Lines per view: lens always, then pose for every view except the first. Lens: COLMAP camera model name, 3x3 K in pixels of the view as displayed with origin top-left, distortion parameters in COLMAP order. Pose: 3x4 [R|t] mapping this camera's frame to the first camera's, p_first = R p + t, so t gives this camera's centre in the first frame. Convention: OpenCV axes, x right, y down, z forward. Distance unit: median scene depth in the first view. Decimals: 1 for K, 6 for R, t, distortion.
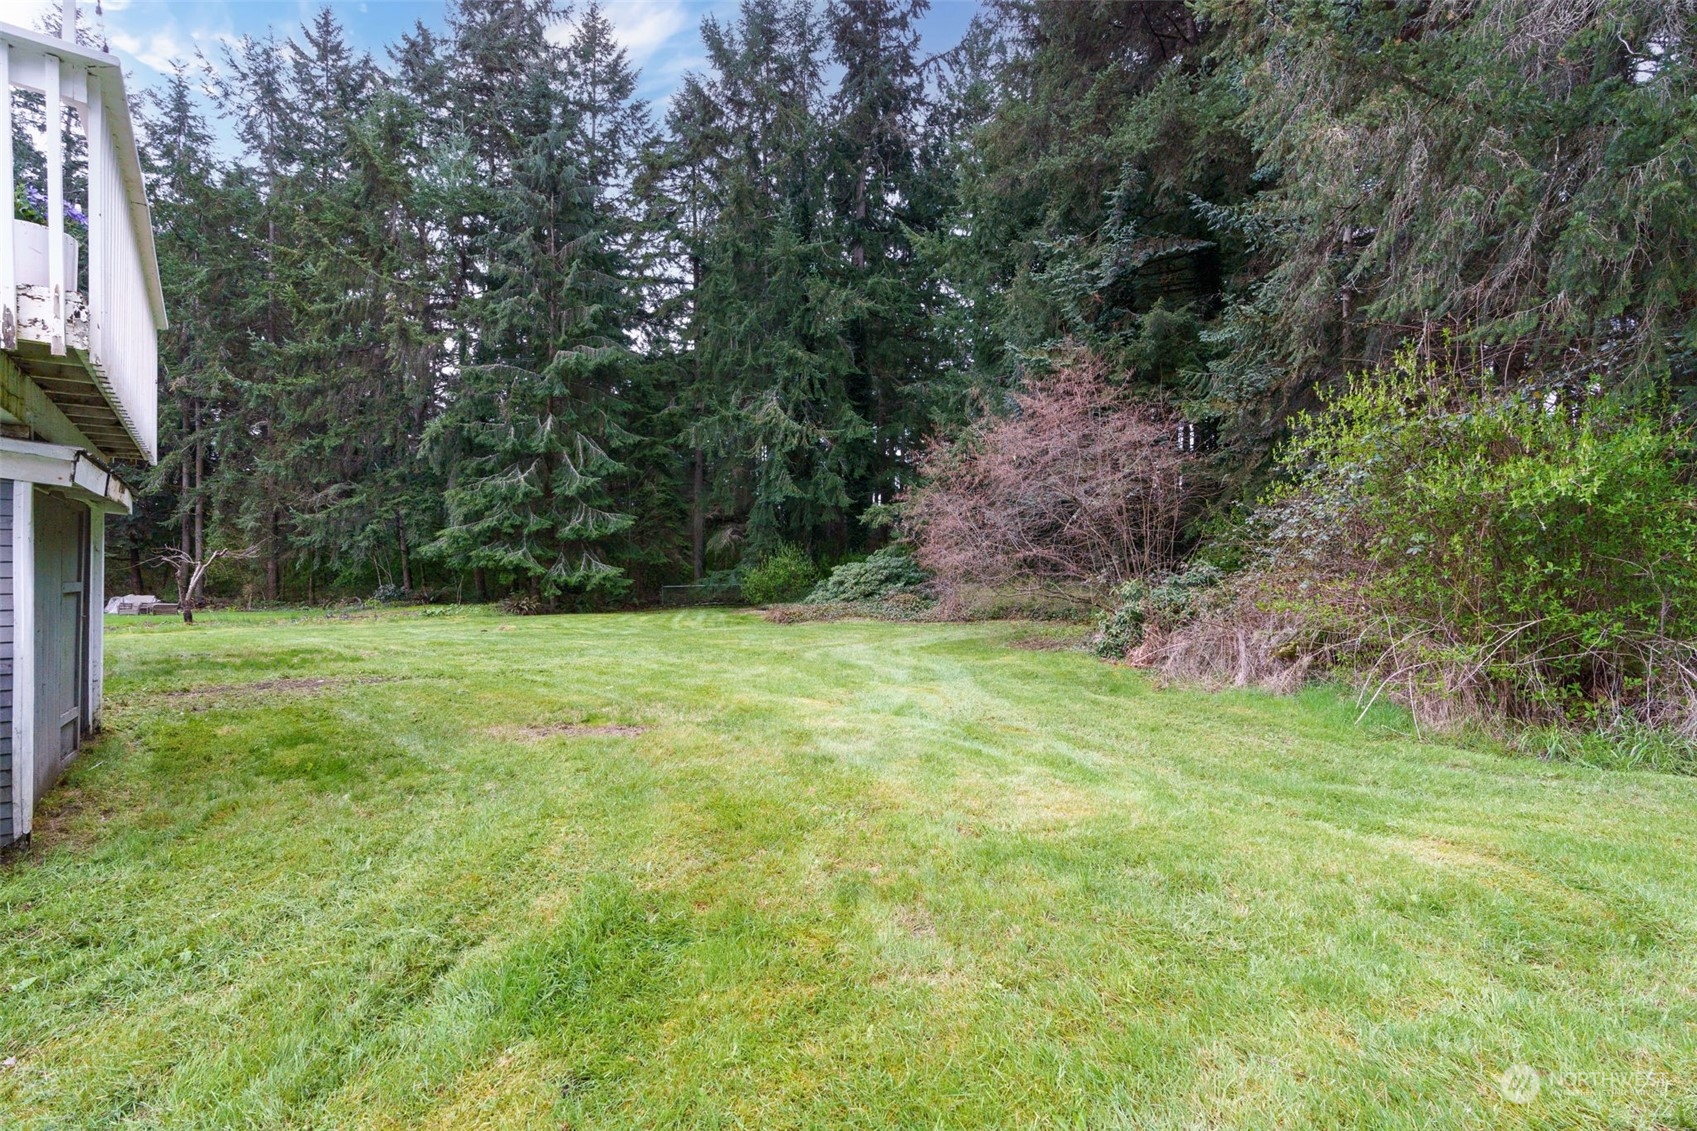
lens RADIAL K [[770.8, 0, 848.8], [0, 770.8, 575.2], [0, 0, 1]] dist [0.000787, 0.000611]
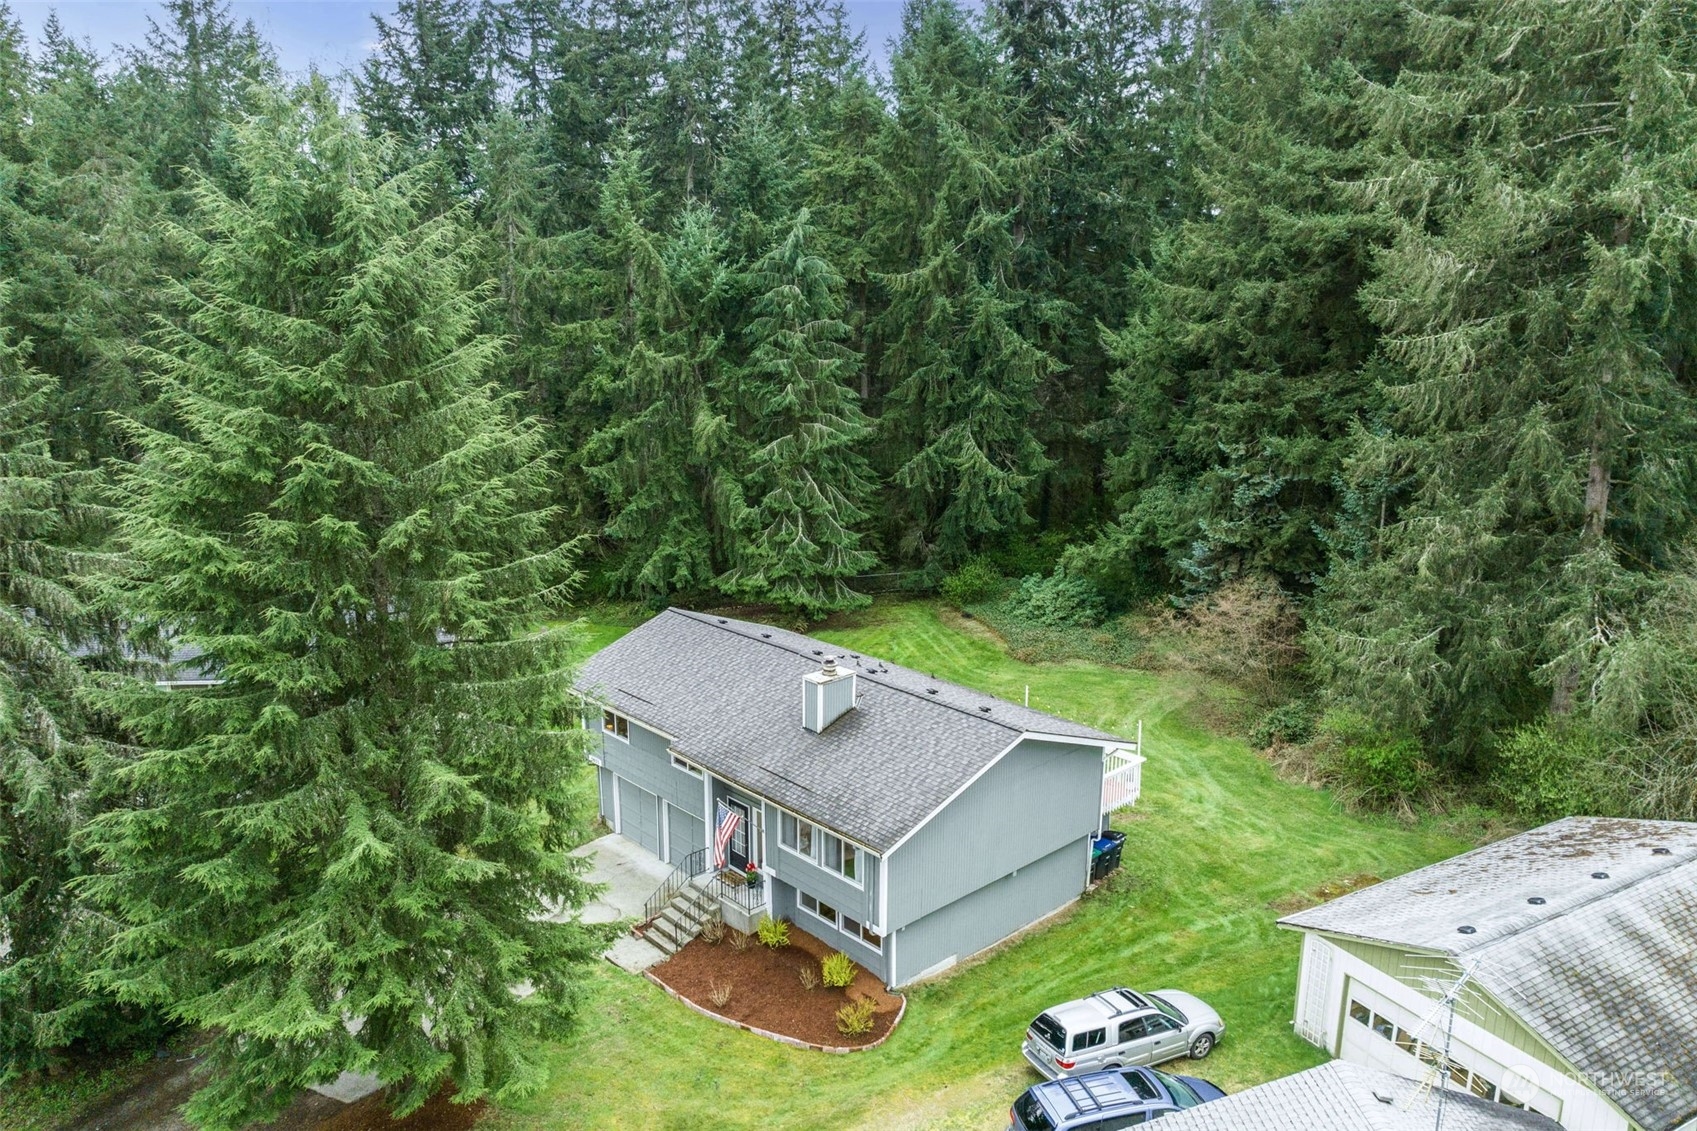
lens RADIAL K [[1194.8, 0, 848.5], [0, 1194.8, 565.5], [0, 0, 1]] dist [-0.043254, -0.003792]
pose [[0.998649, -0.013557, 0.050170, -0.391155], [0.002472, 0.976675, 0.214710, -0.442942], [-0.051911, -0.214295, 0.975388, -0.849061]]
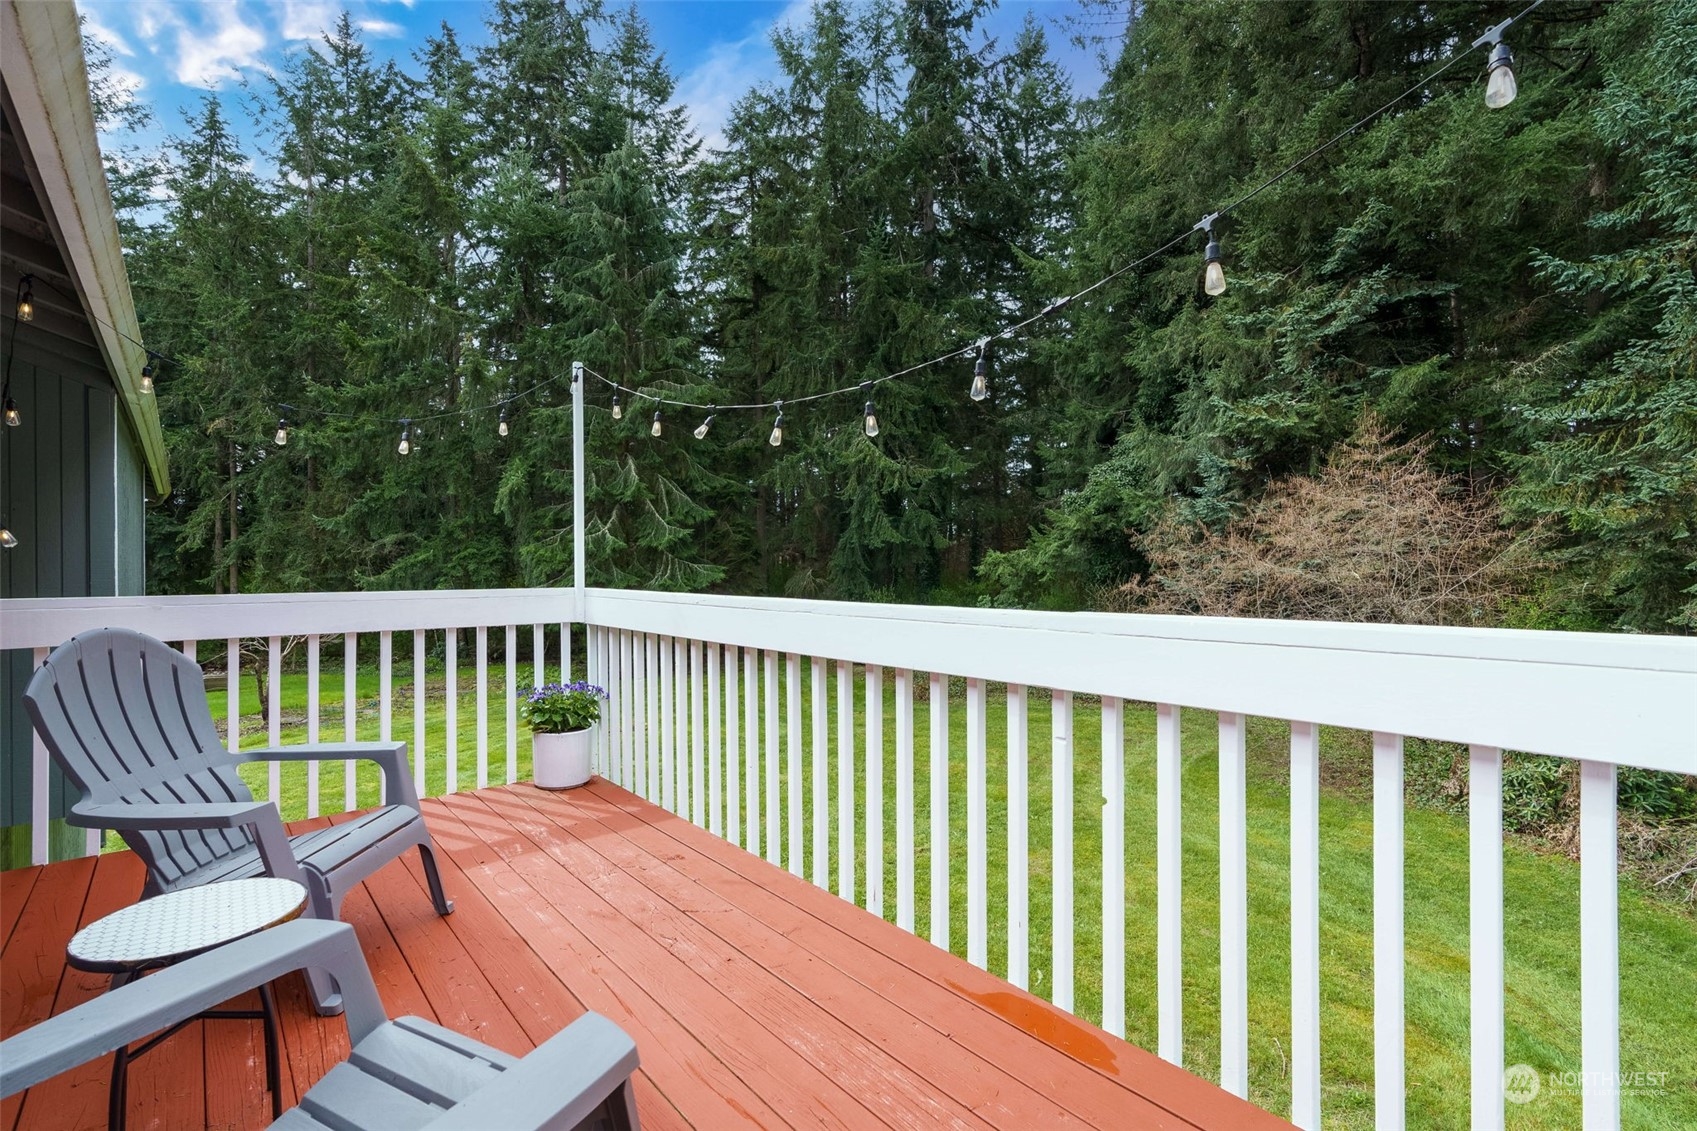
lens RADIAL K [[785.0, 0, 848.5], [0, 785.0, 565.5], [0, 0, 1]] dist [-0.000068, -0.000382]
pose [[0.999837, -0.014505, 0.010795, -0.130557], [0.014571, 0.999875, -0.006089, -0.065867], [-0.010706, 0.006245, 0.999923, 0.062080]]
